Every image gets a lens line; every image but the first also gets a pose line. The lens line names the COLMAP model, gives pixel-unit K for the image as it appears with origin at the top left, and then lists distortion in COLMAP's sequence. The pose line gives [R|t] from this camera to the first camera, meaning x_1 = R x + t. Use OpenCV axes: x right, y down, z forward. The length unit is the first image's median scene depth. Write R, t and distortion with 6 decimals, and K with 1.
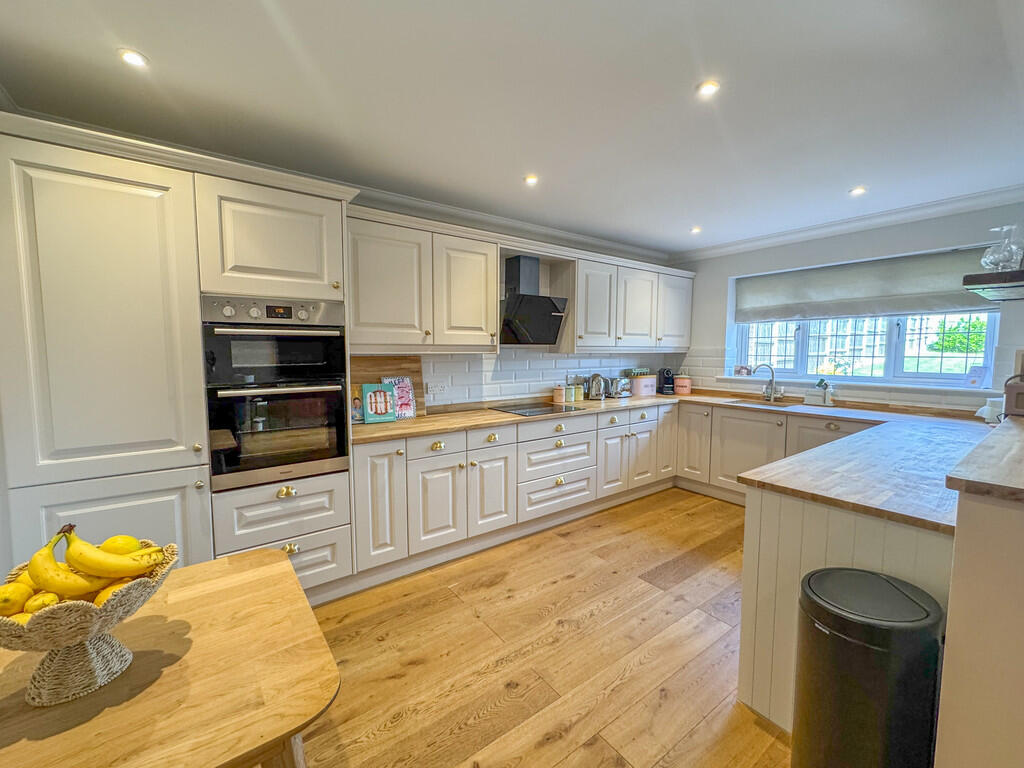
lens RADIAL K [[414.3, 0, 504.1], [0, 414.3, 383.5], [0, 0, 1]] dist [-0.001426, 0.000097]
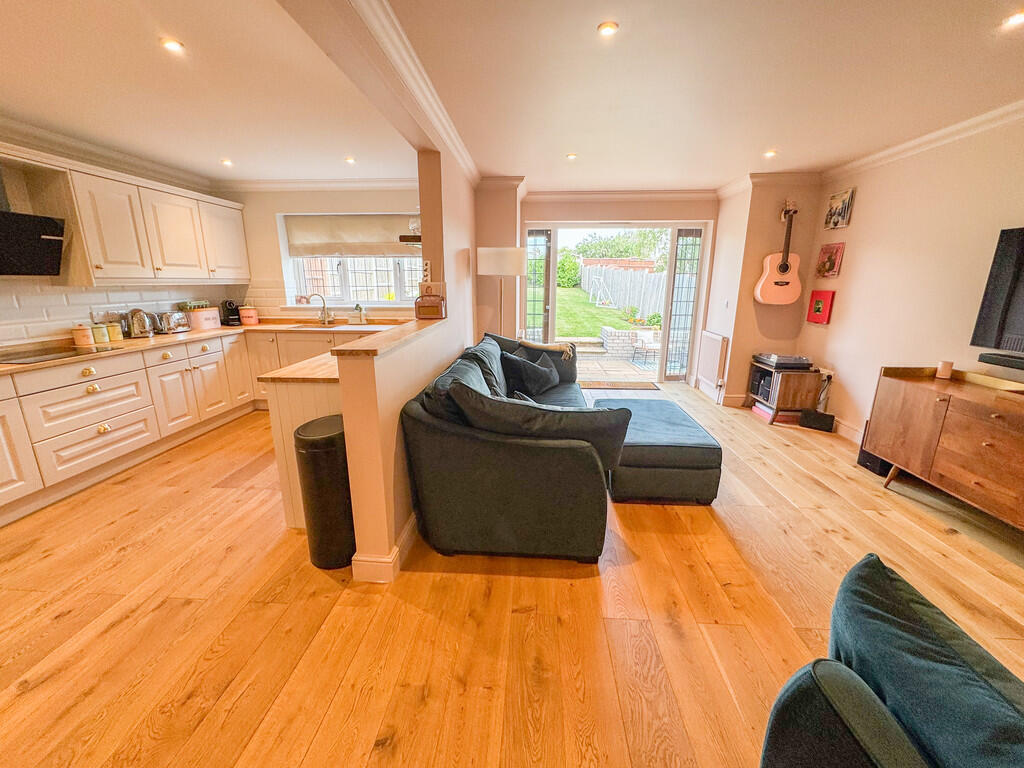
lens RADIAL K [[414.3, 0, 511.4], [0, 414.3, 382.2], [0, 0, 1]] dist [-0.001426, 0.000097]
pose [[0.625288, -0.185757, 0.757964, 0.025372], [0.062301, 0.980040, 0.188786, 0.017411], [-0.777904, -0.070824, 0.624380, -0.270494]]
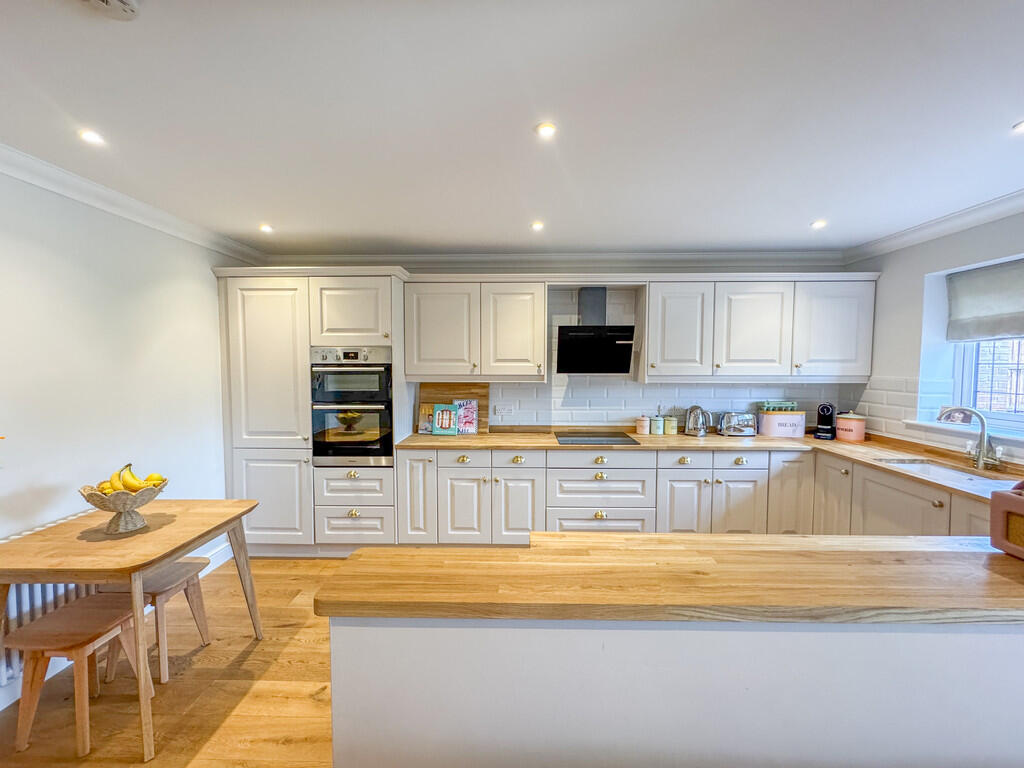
lens RADIAL K [[414.3, 0, 544.1], [0, 414.3, 382.0], [0, 0, 1]] dist [-0.001426, 0.000097]
pose [[0.801697, 0.031392, -0.596905, 0.608618], [-0.048911, 0.998716, -0.013167, -0.057987], [0.595726, 0.039751, 0.802204, 0.128232]]
